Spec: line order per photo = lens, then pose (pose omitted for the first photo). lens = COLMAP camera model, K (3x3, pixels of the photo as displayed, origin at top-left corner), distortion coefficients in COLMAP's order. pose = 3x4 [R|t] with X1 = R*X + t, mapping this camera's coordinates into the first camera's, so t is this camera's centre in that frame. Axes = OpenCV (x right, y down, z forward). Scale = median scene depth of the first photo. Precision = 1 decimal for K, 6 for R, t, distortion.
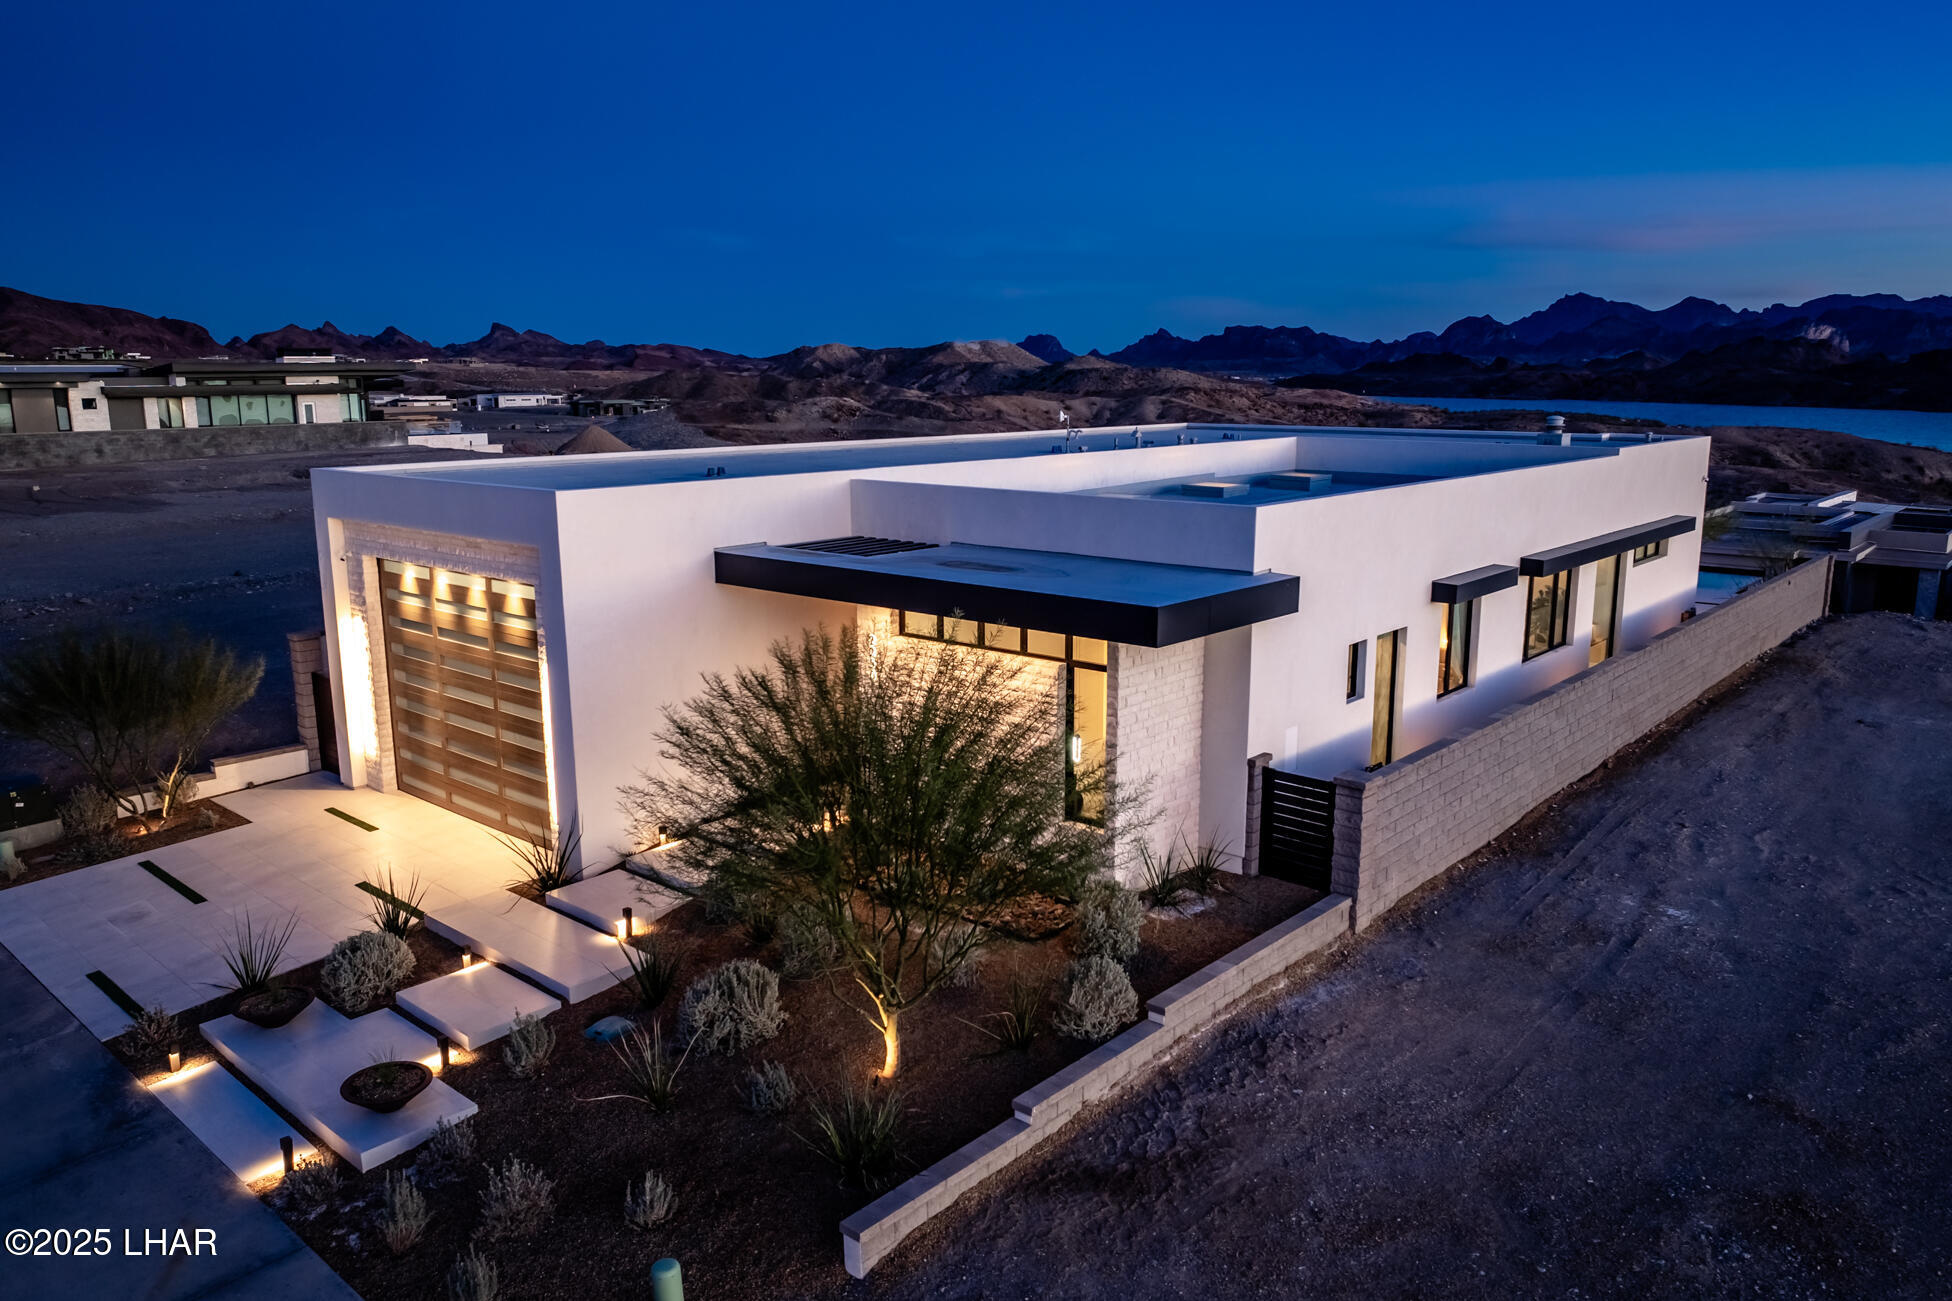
lens RADIAL K [[1372.6, 0, 992.3], [0, 1372.6, 663.3], [0, 0, 1]] dist [-0.045903, 0.012105]
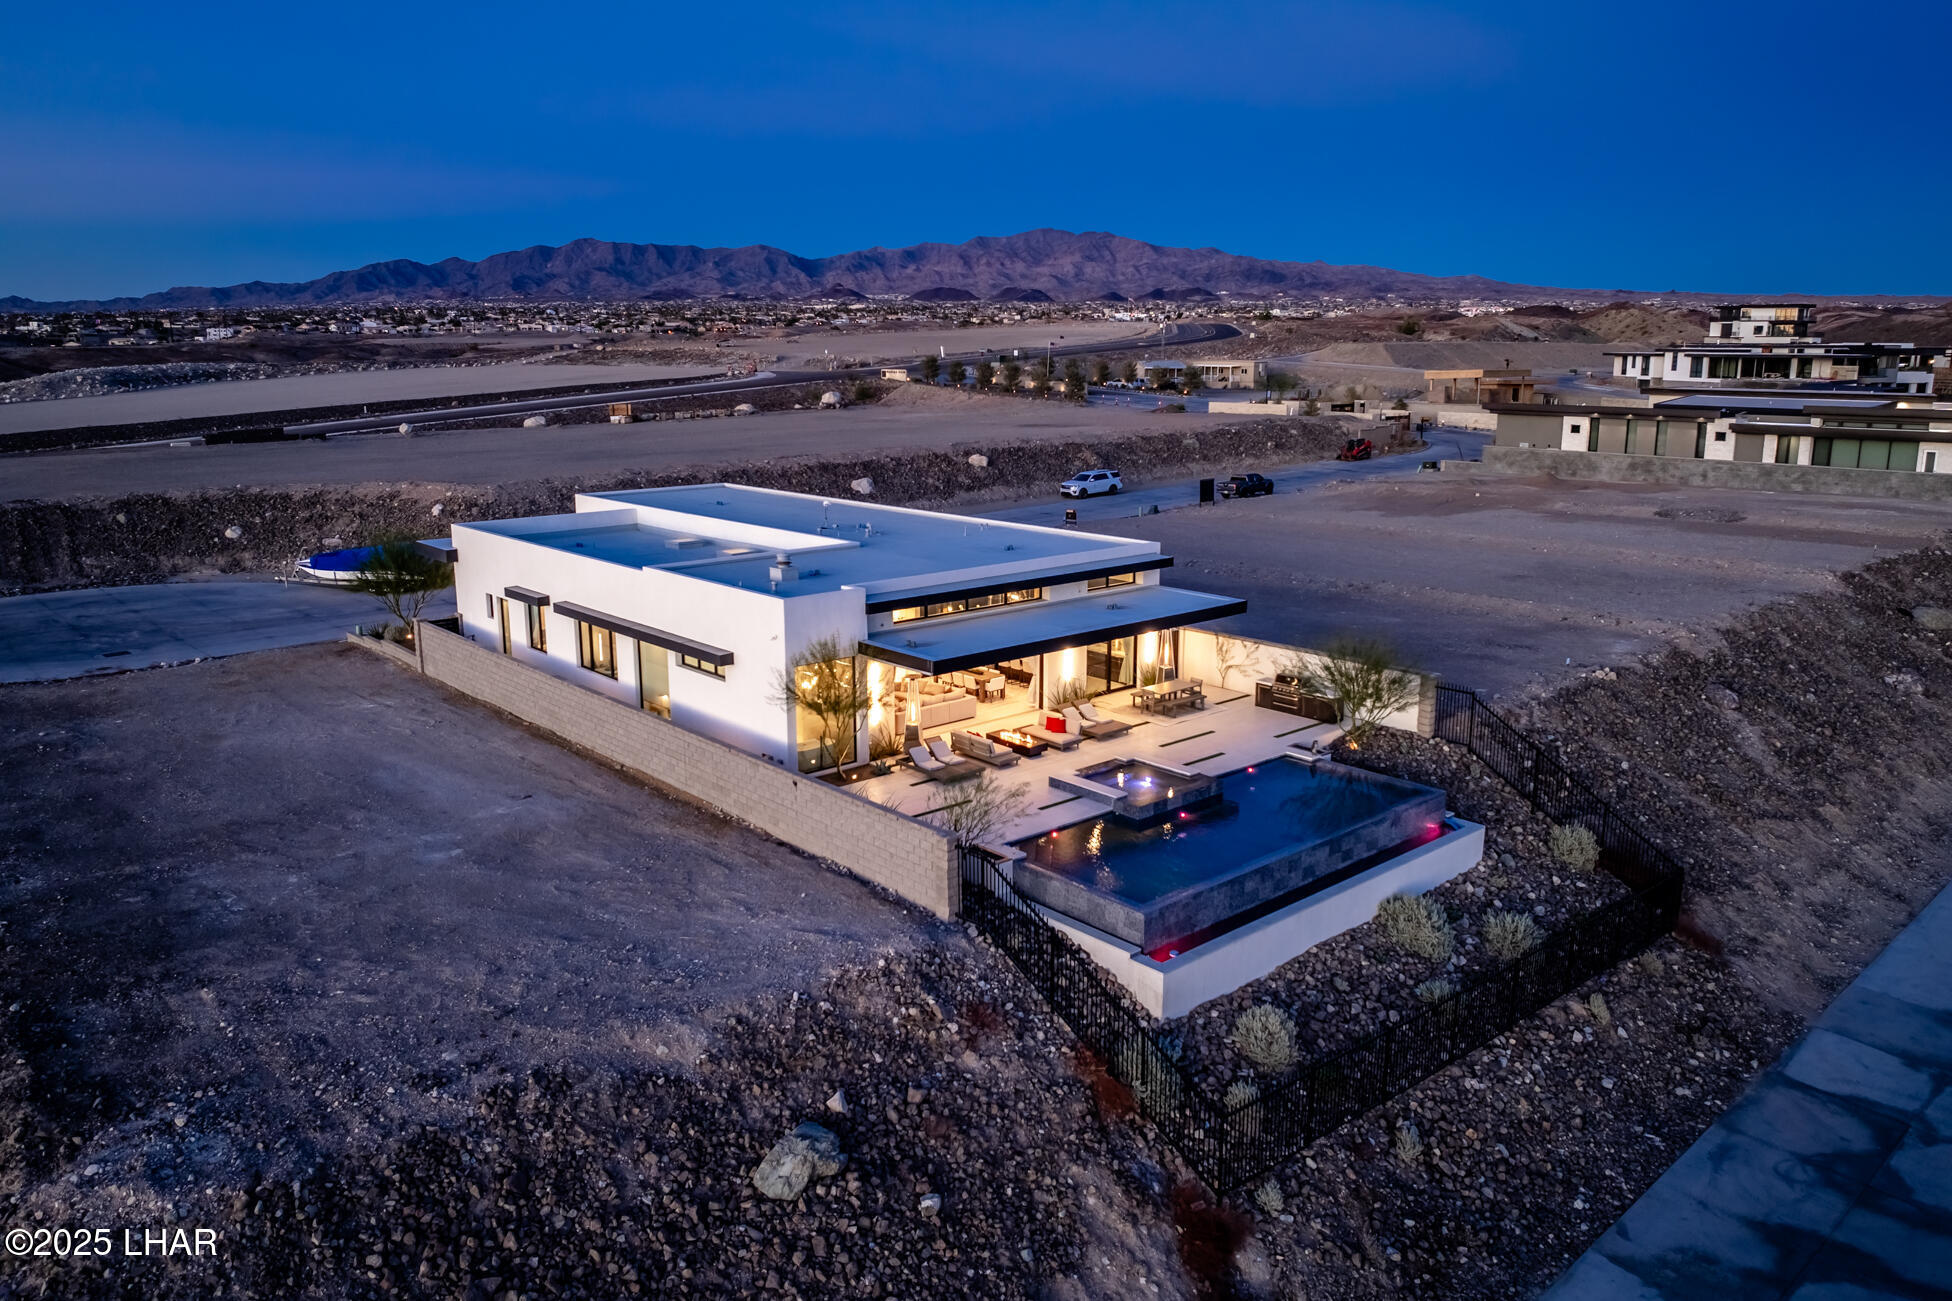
lens RADIAL K [[1372.6, 0, 1003.8], [0, 1372.6, 644.8], [0, 0, 1]] dist [-0.045903, 0.012105]
pose [[-0.111510, 0.210051, -0.971311, 0.589615], [-0.204257, 0.951693, 0.229258, -0.157089], [0.972545, 0.223961, -0.063219, 0.480771]]
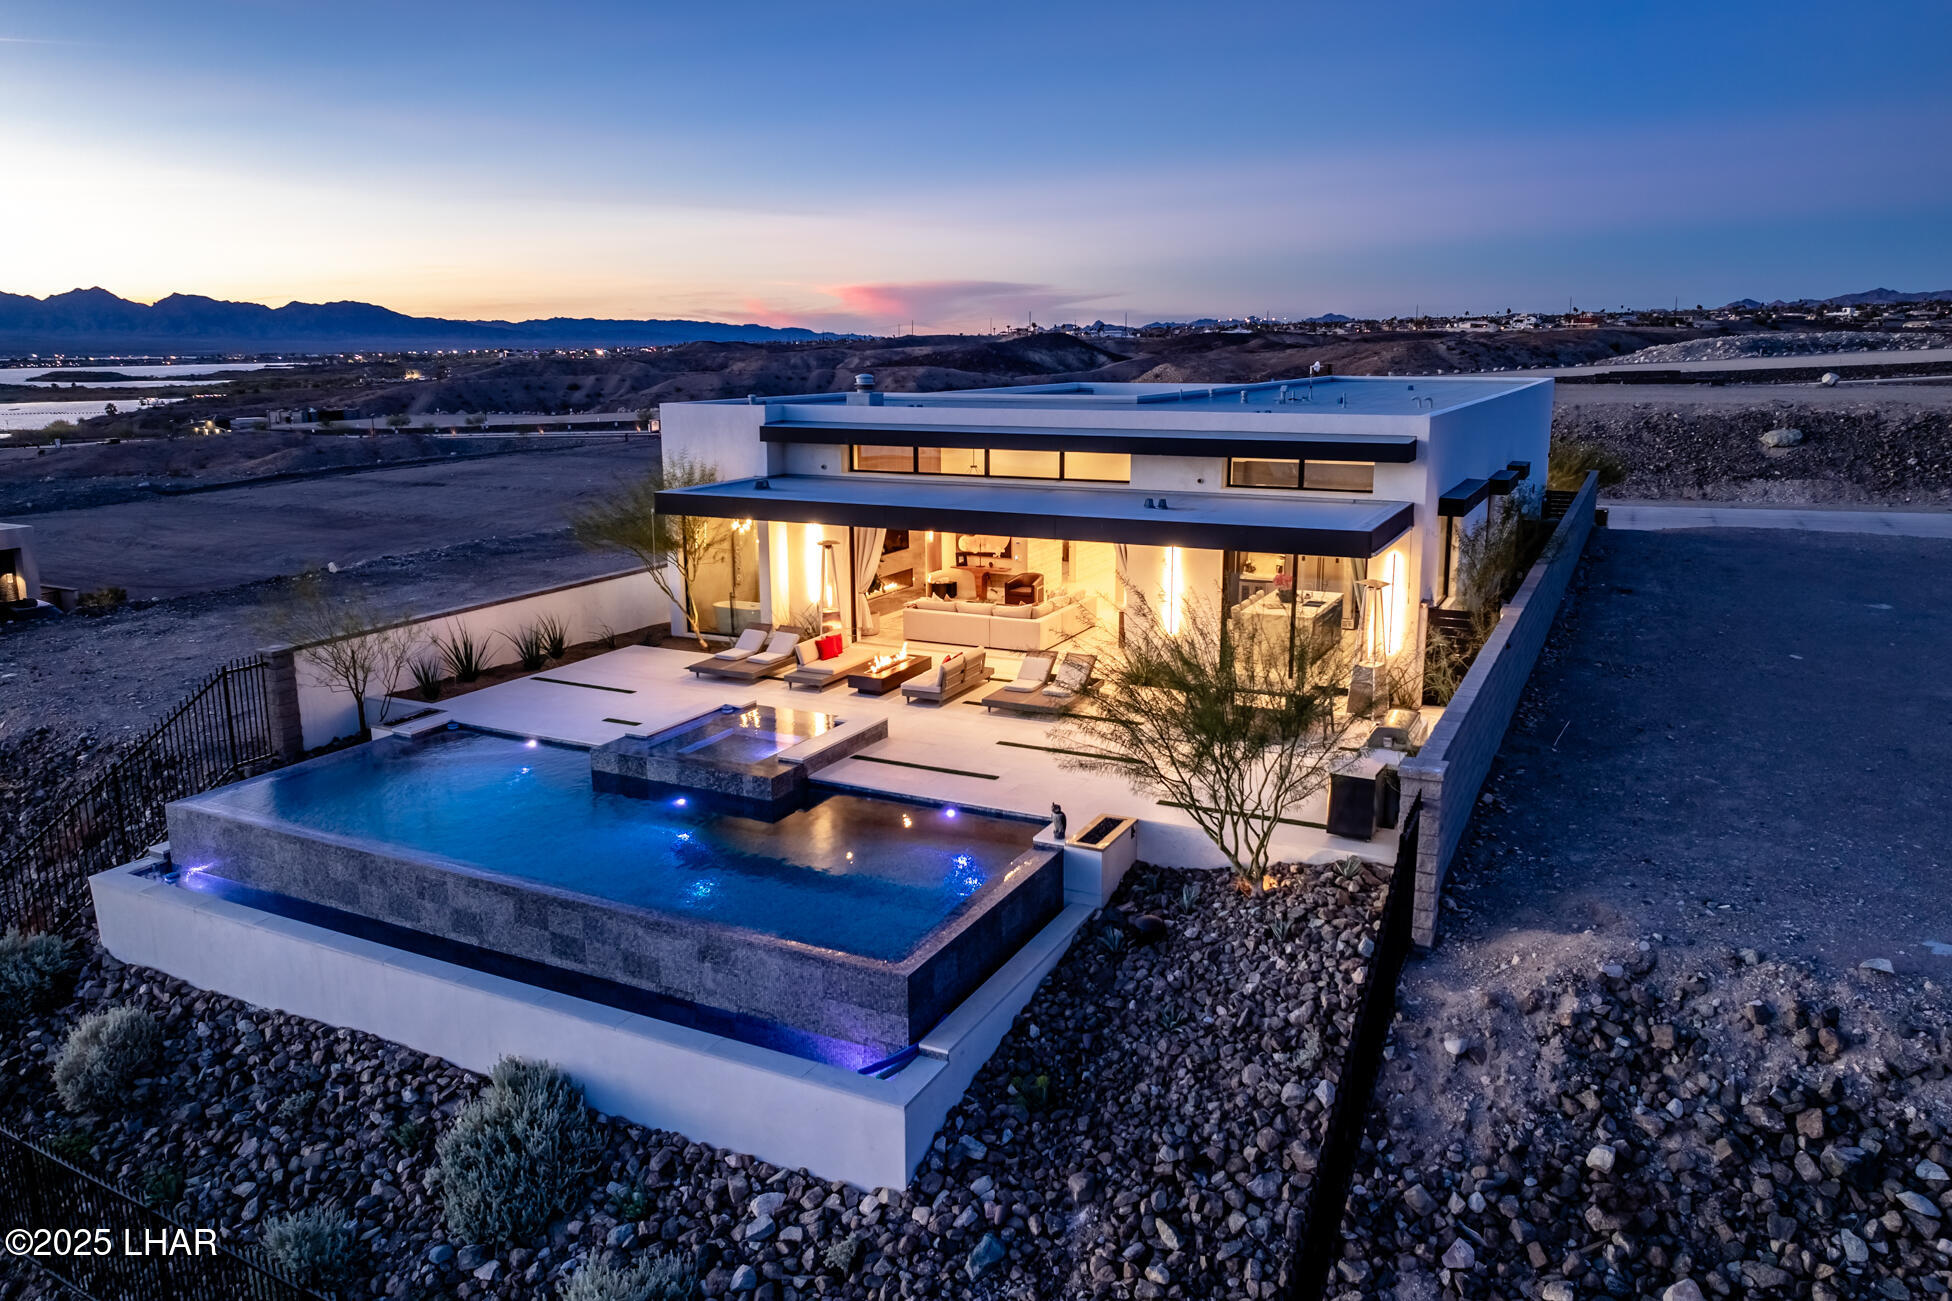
lens RADIAL K [[1372.6, 0, 972.7], [0, 1372.6, 631.6], [0, 0, 1]] dist [-0.045903, 0.012105]
pose [[-0.969103, 0.058192, -0.239694, 0.213969], [-0.041680, 0.919163, 0.391666, -0.146250], [0.243110, 0.389555, -0.888338, 0.719169]]
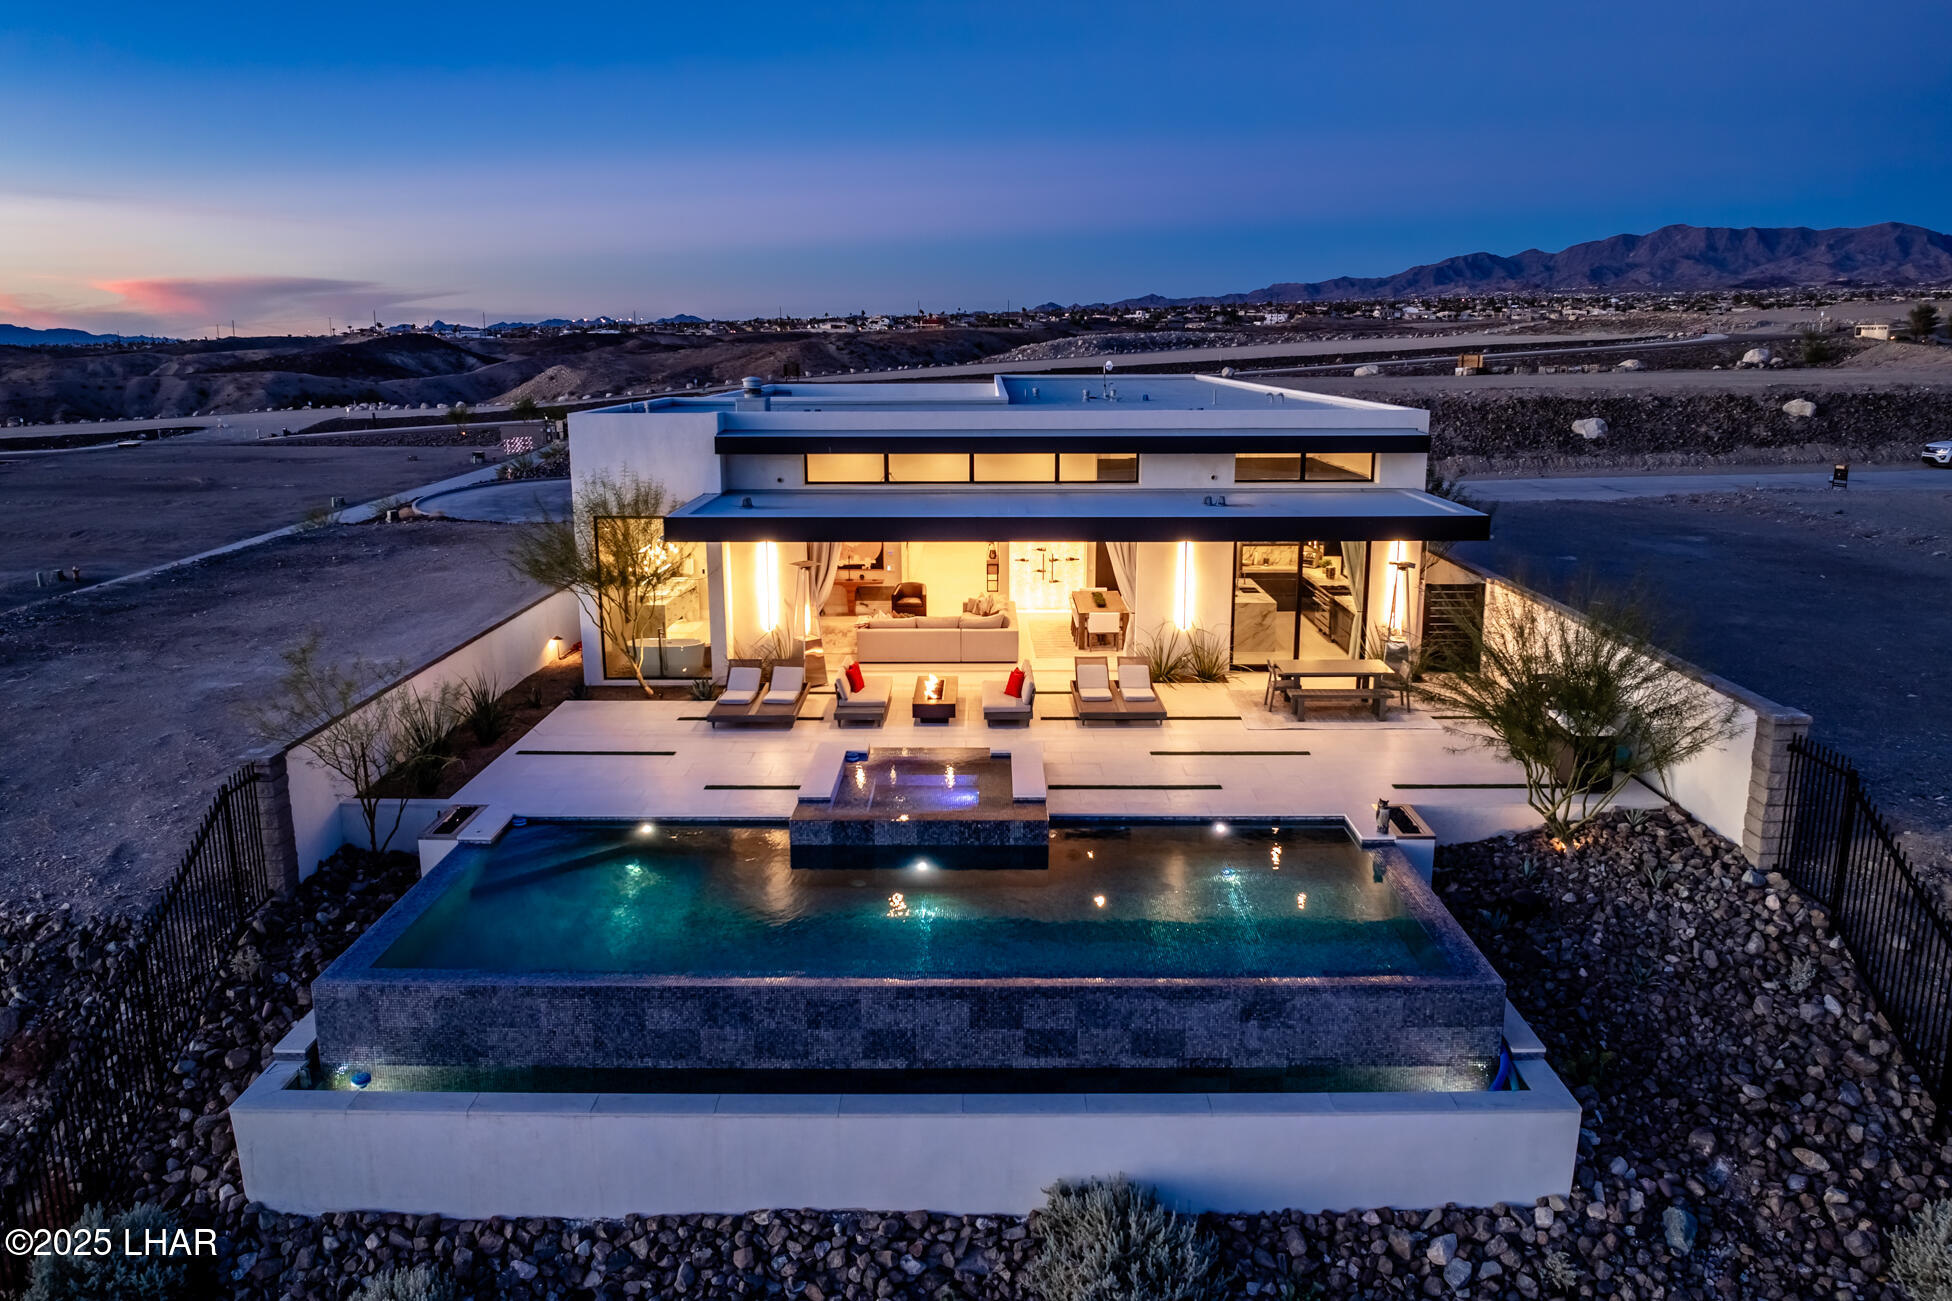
lens RADIAL K [[1372.6, 0, 979.9], [0, 1372.6, 637.2], [0, 0, 1]] dist [-0.045903, 0.012105]
pose [[-0.758318, 0.140946, -0.636465, 0.323725], [-0.126840, 0.925784, 0.356140, -0.132013], [0.639426, 0.350797, -0.684161, 0.647117]]
